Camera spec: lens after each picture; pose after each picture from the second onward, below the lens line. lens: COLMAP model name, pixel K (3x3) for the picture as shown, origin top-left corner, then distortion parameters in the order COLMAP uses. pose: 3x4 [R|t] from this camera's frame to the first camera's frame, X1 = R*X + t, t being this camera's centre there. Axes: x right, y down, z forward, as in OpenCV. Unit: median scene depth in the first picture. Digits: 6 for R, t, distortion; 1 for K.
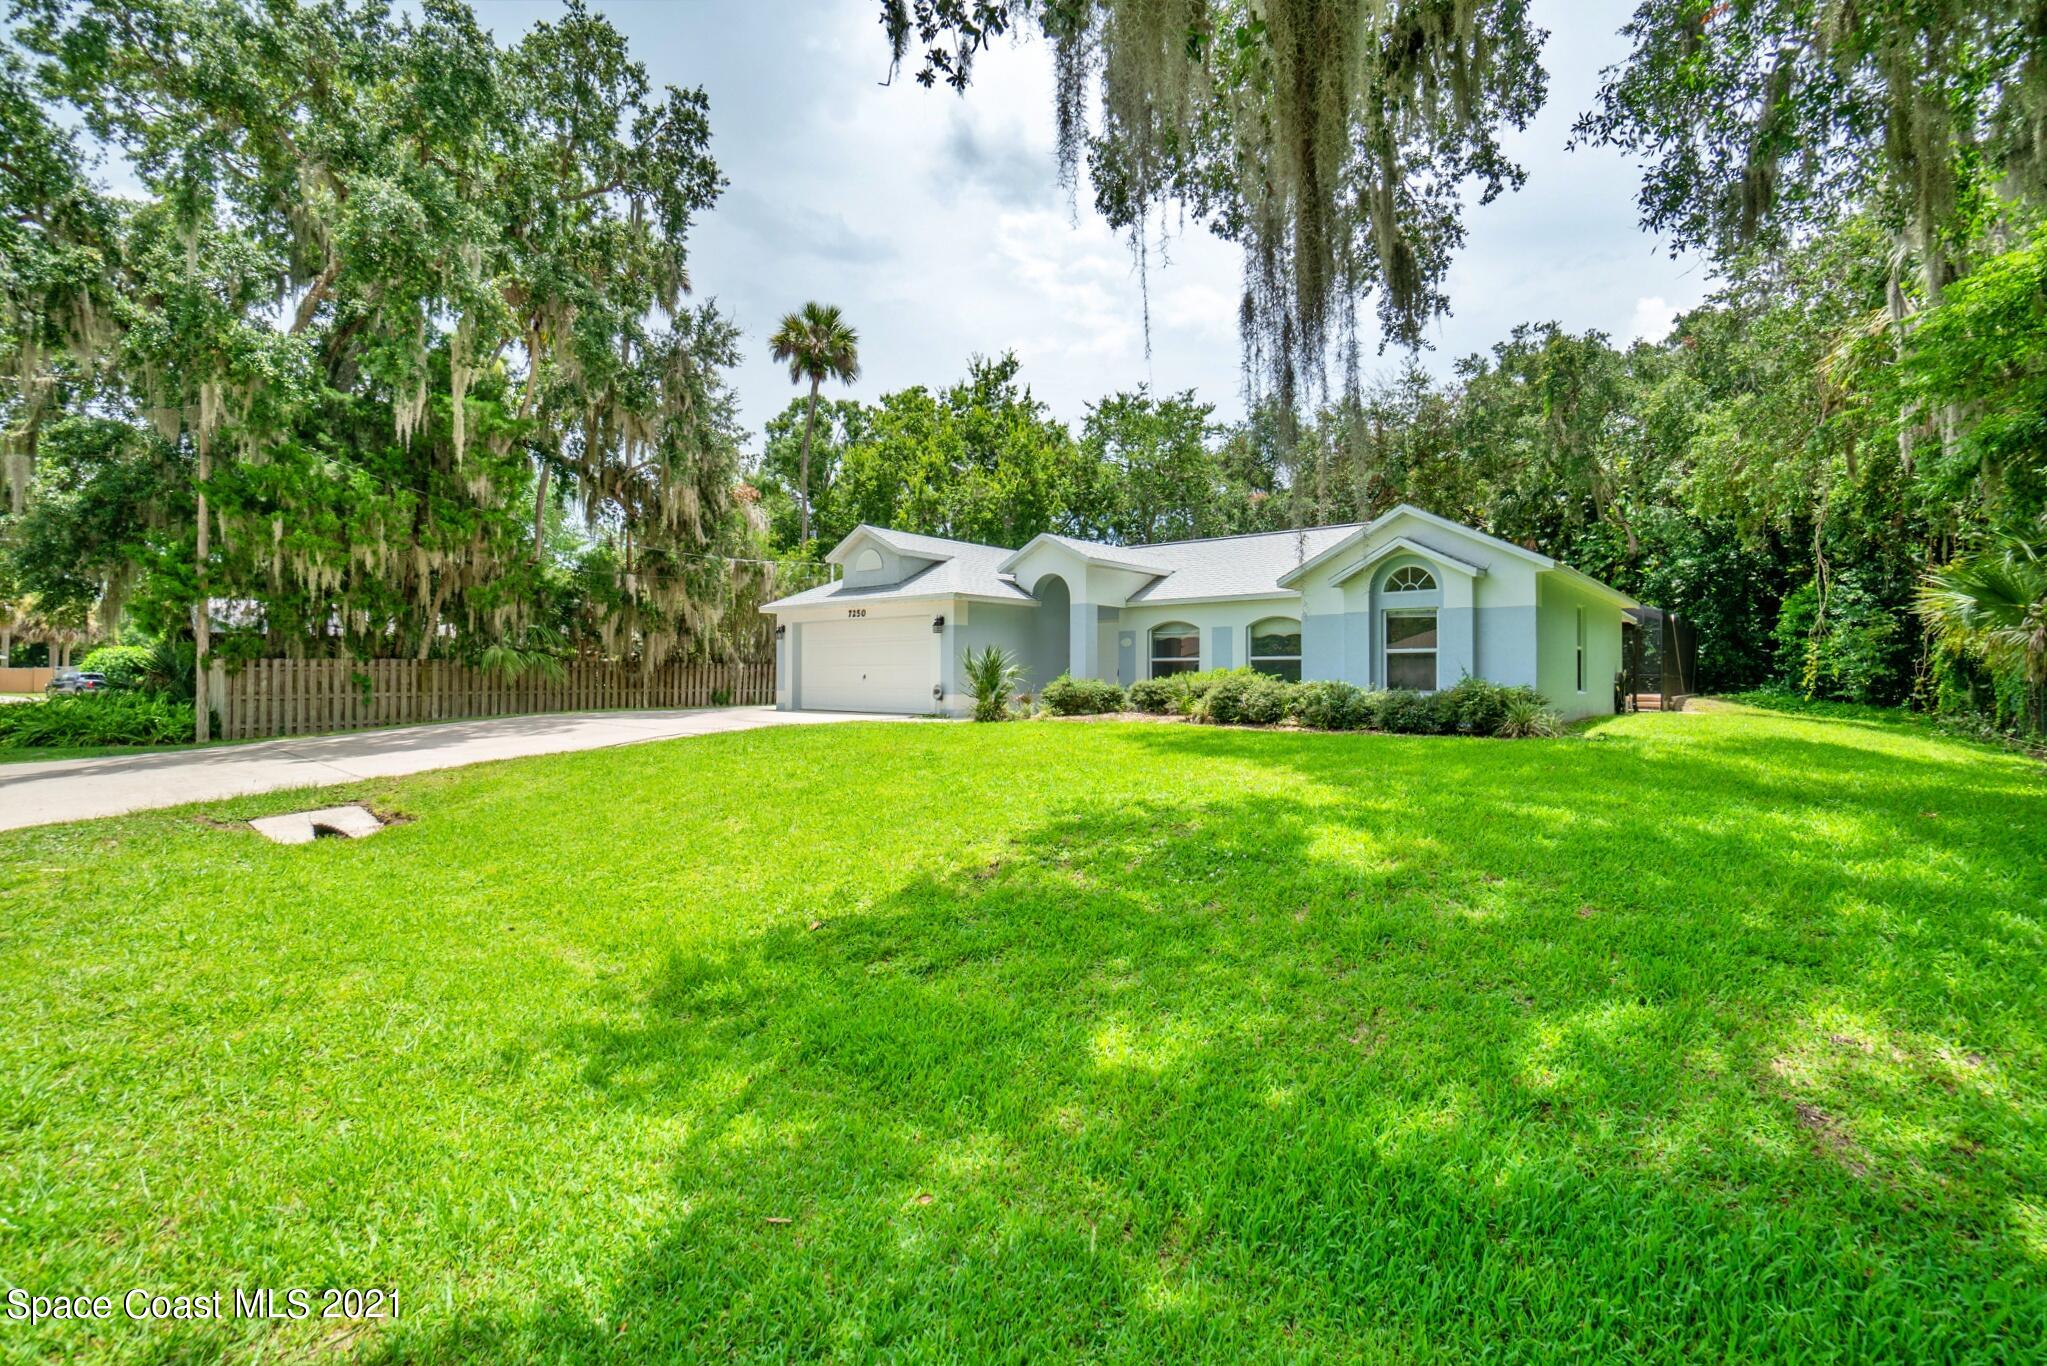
lens RADIAL K [[923.0, 0, 1023.5], [0, 923.0, 683.0], [0, 0, 1]] dist [-0.040000, -0.000019]
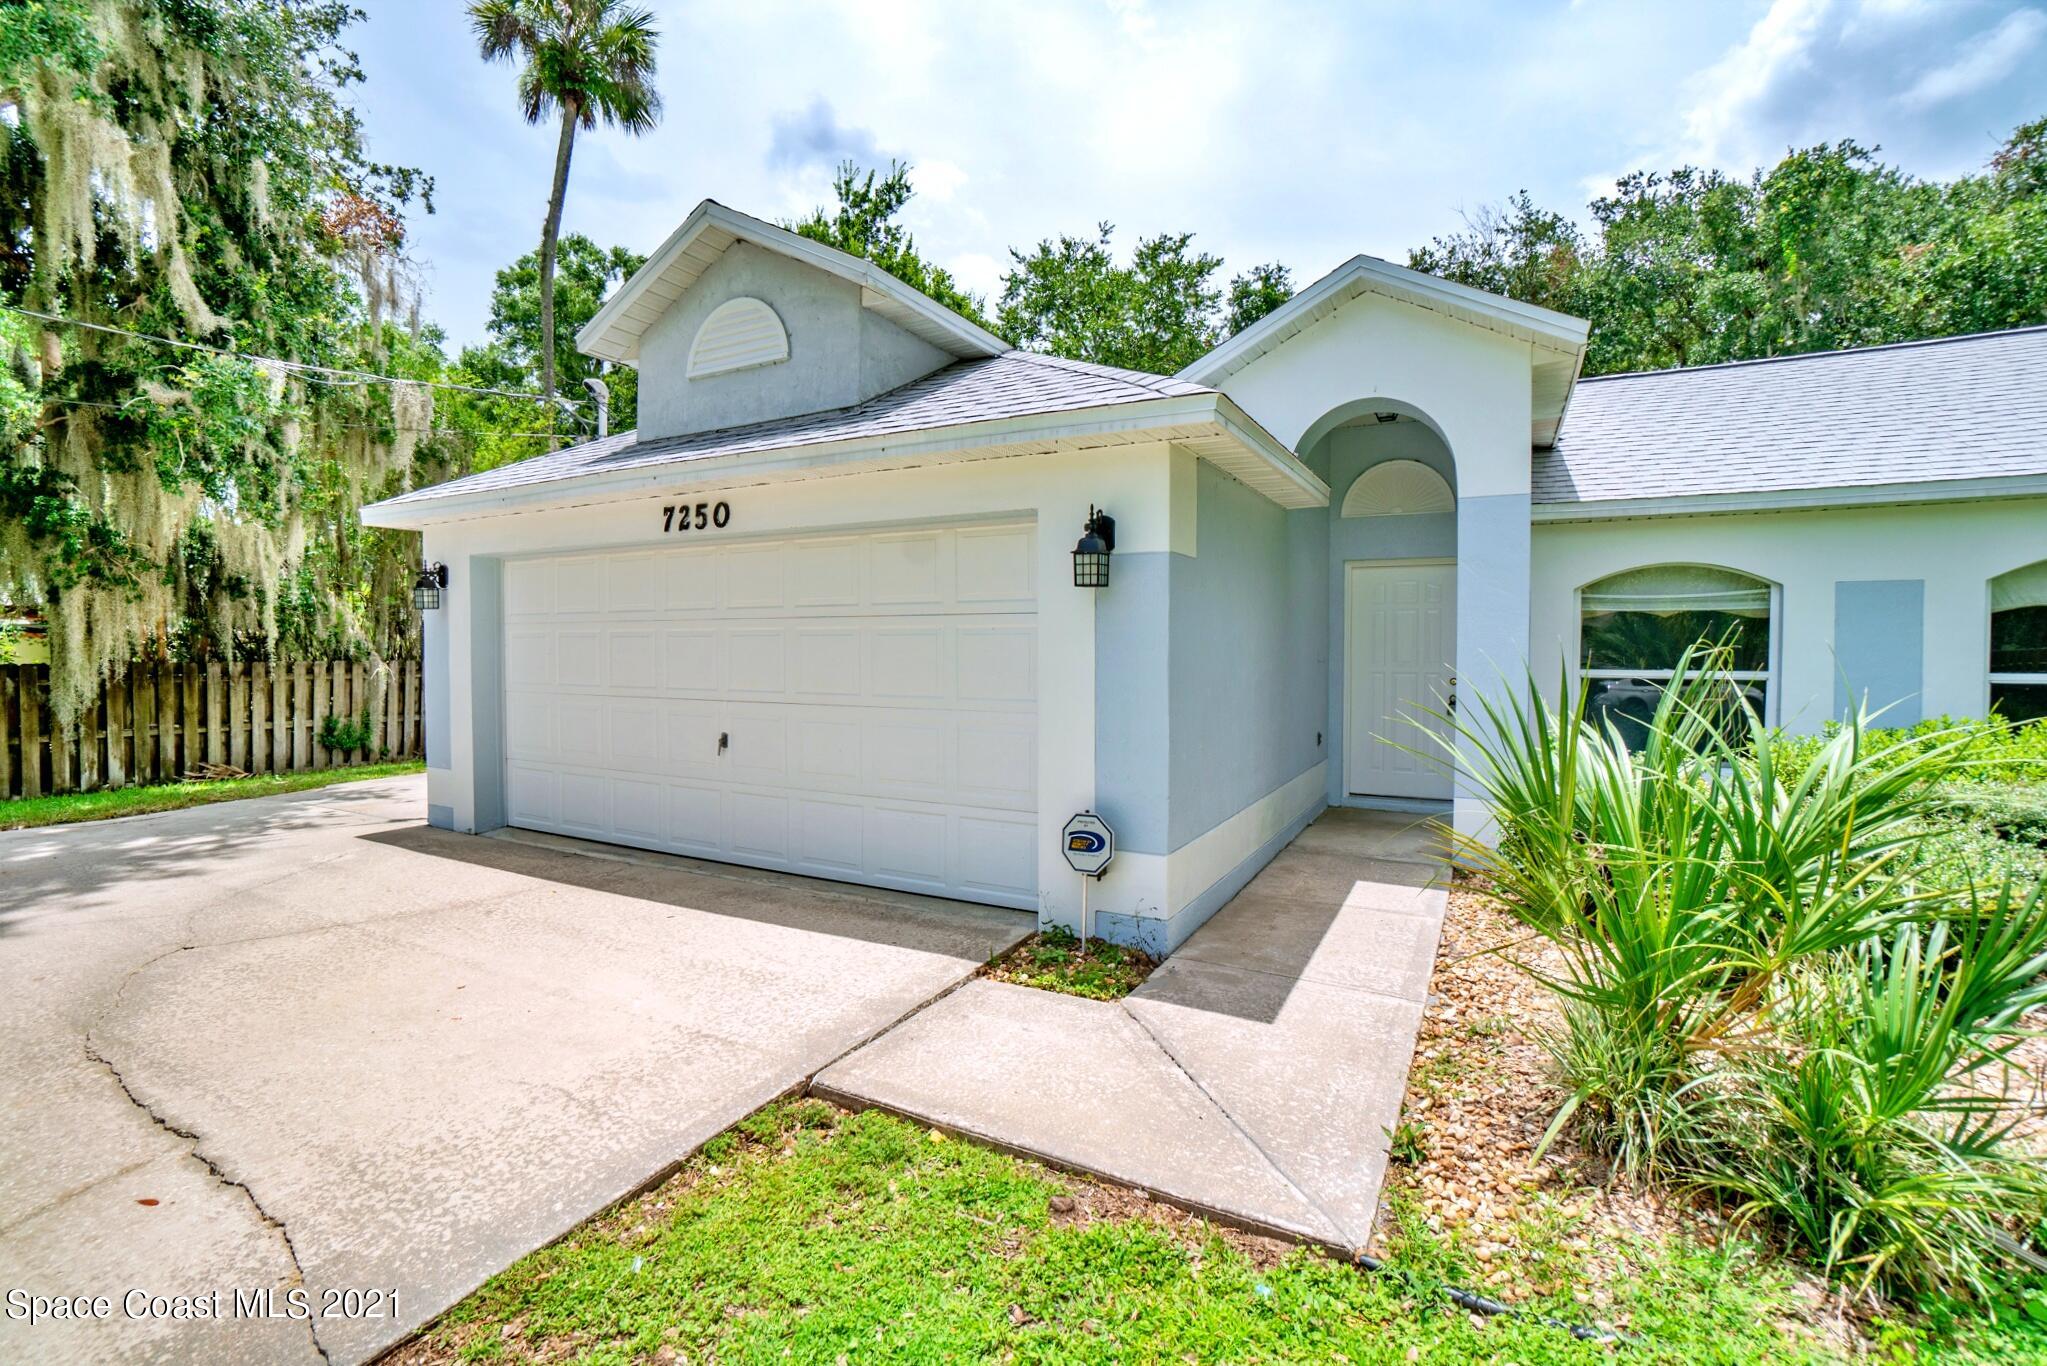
lens RADIAL K [[920.5, 0, 1023.2], [0, 920.5, 665.6], [0, 0, 1]] dist [-0.072520, 0.028601]
pose [[0.974604, -0.006286, 0.223848, -0.135967], [0.002869, 0.999874, 0.015590, -0.032214], [-0.223917, -0.014552, 0.974499, 0.658014]]
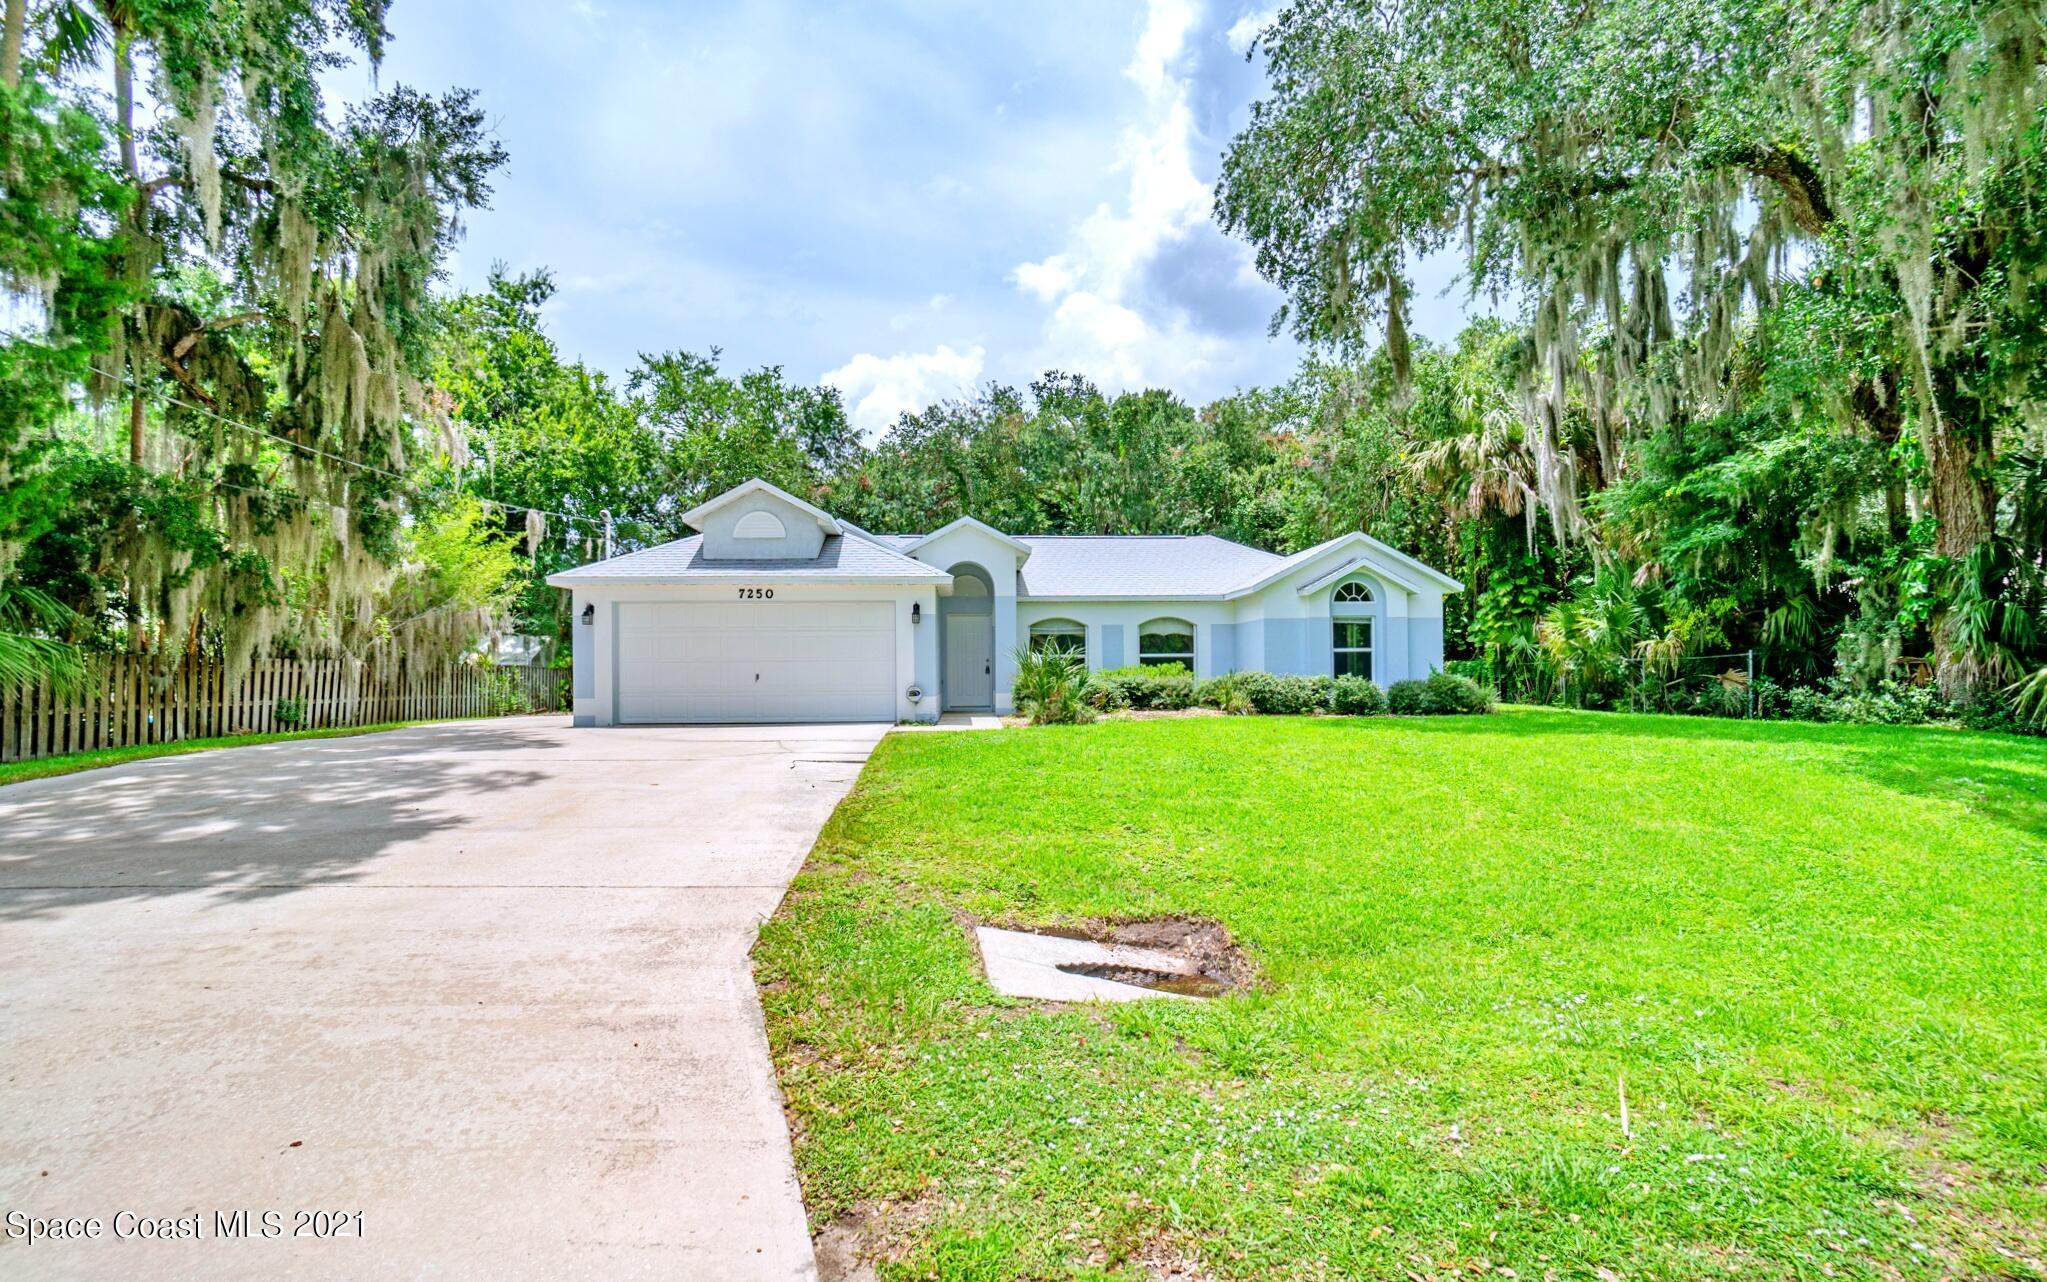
lens RADIAL K [[932.2, 0, 1027.9], [0, 932.2, 670.7], [0, 0, 1]] dist [-0.025565, 0.000071]
pose [[0.707346, -0.004688, 0.706852, -0.520965], [0.014992, 0.999853, -0.008370, -0.002106], [-0.706708, 0.016518, 0.707312, 0.278147]]
